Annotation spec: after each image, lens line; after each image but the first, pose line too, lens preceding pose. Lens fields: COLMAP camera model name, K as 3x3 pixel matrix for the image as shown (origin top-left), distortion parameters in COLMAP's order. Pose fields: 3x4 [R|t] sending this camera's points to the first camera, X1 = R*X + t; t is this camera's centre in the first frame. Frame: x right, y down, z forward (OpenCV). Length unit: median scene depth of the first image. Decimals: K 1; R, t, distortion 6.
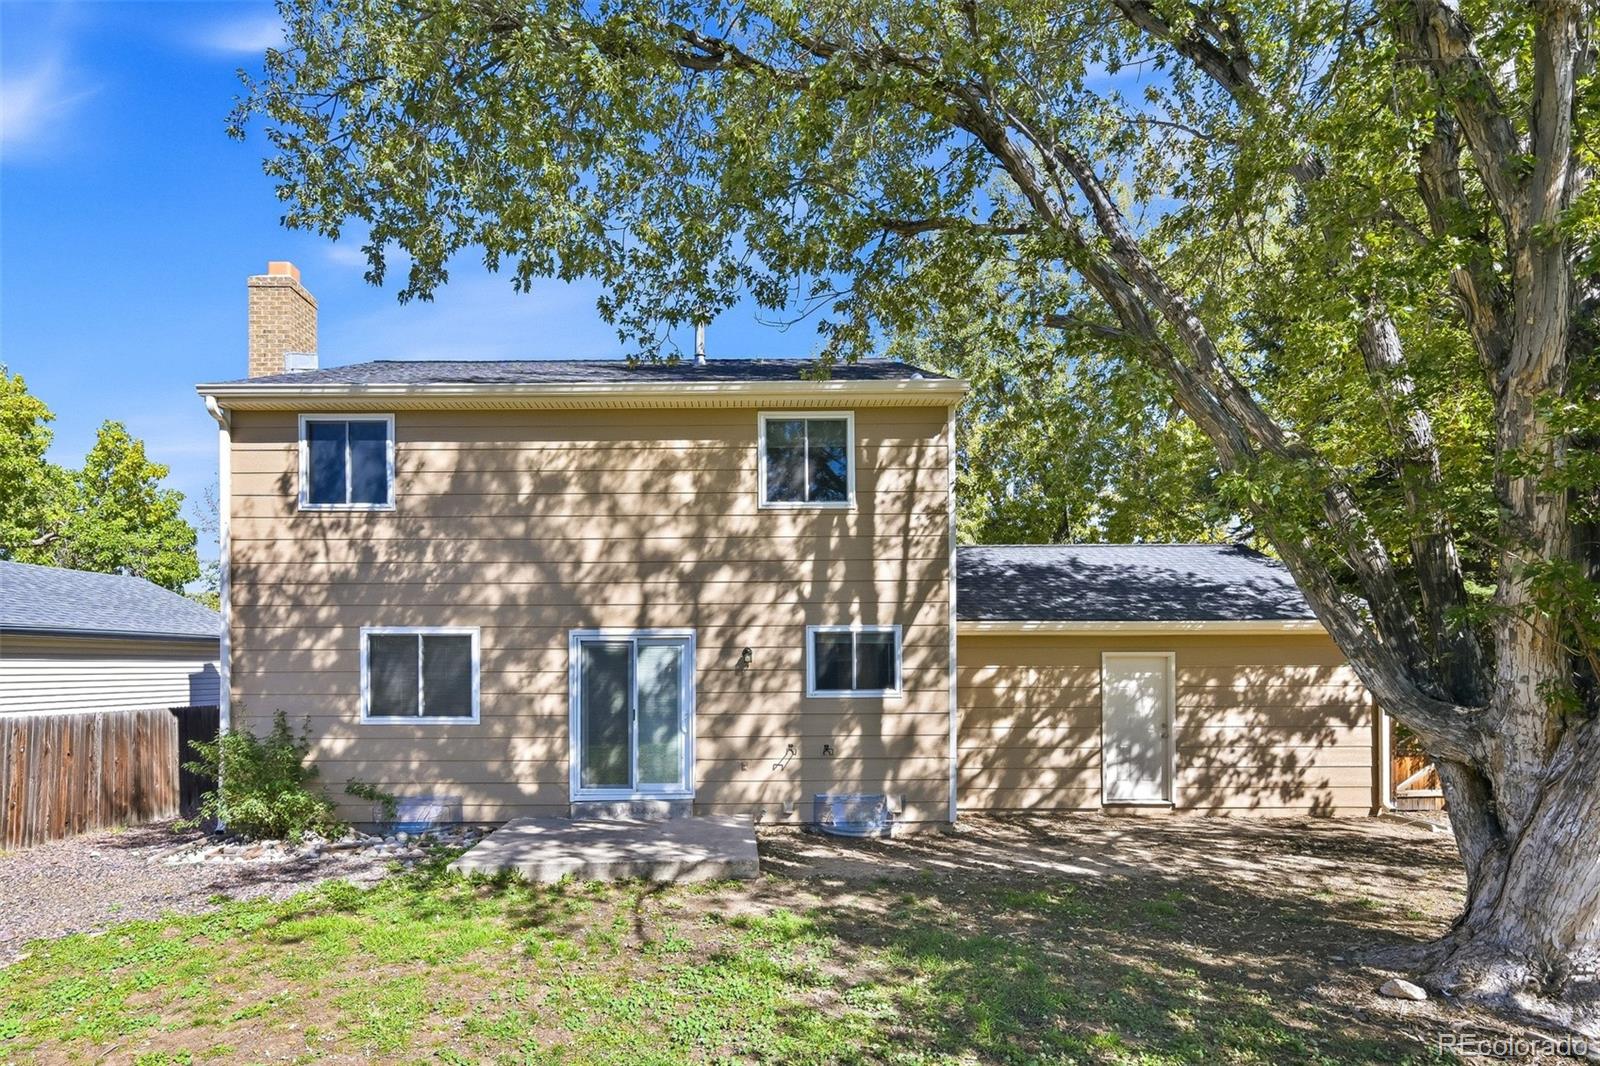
lens RADIAL K [[548.5, 0, 799.6], [0, 548.5, 526.8], [0, 0, 1]] dist [-0.002058, 0.000031]
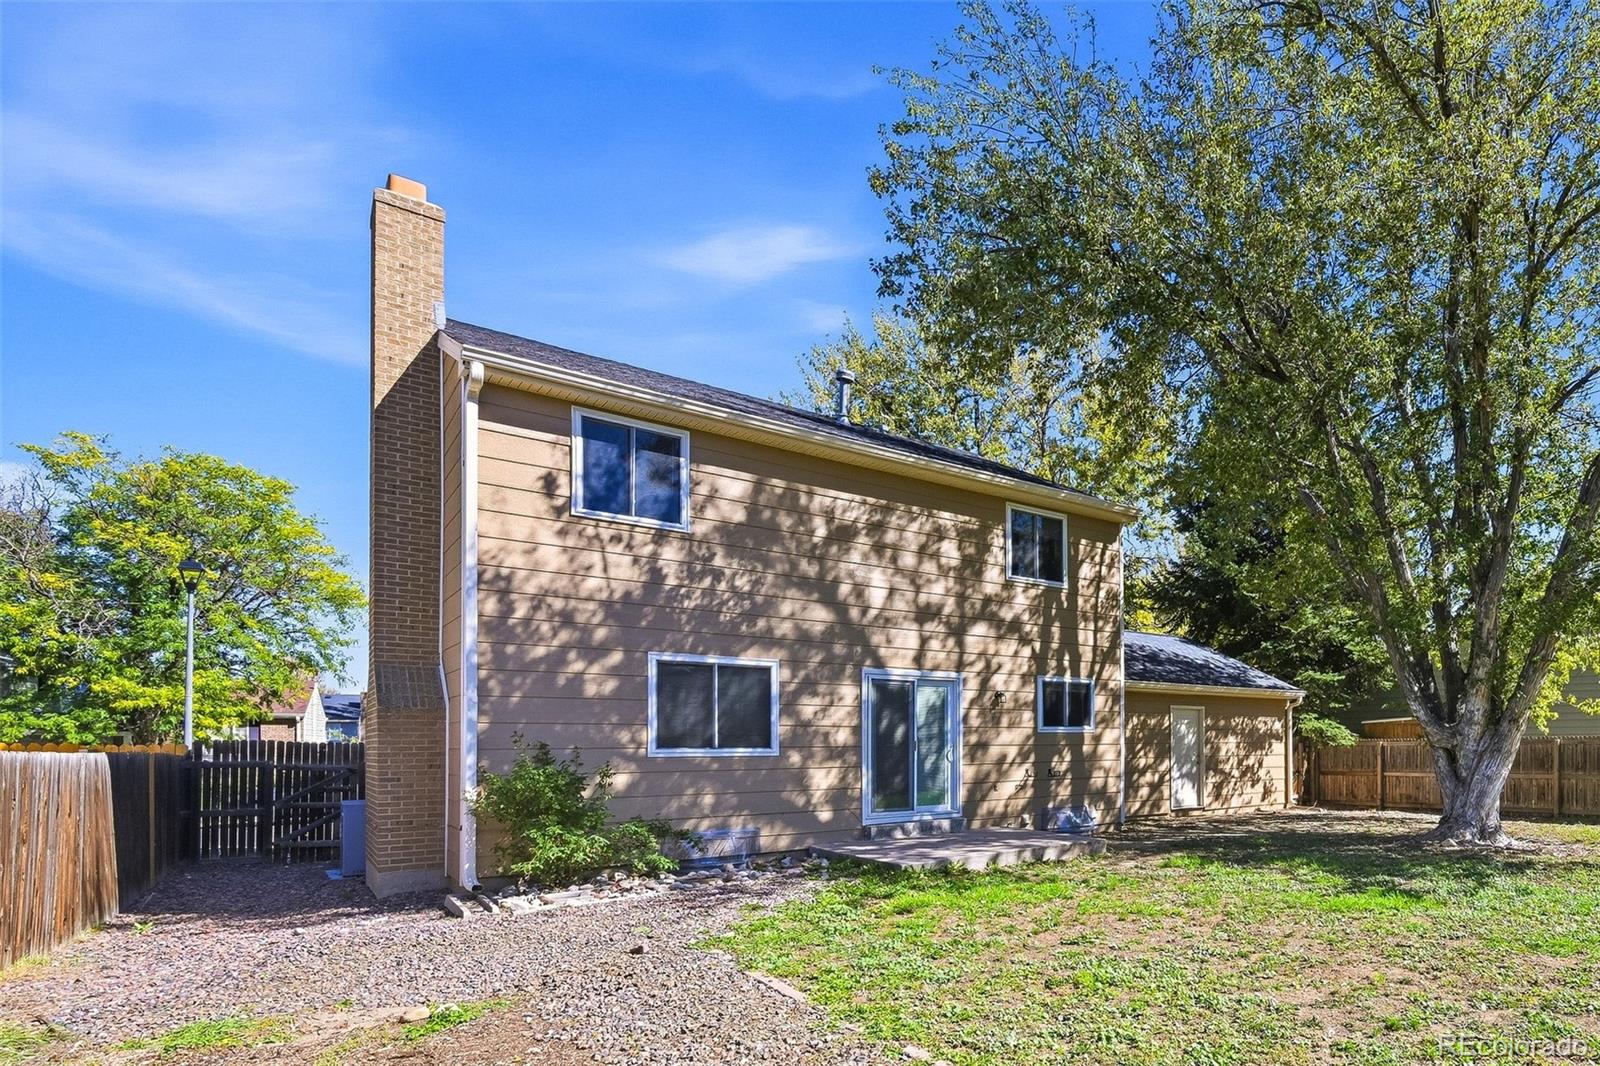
lens RADIAL K [[627.4, 0, 800.4], [0, 627.4, 537.8], [0, 0, 1]] dist [-0.000457, -0.000009]
pose [[0.888321, 0.145865, 0.435441, -1.099896], [-0.122827, 0.989136, -0.080769, 0.045864], [-0.442491, 0.018265, 0.896587, -0.079592]]
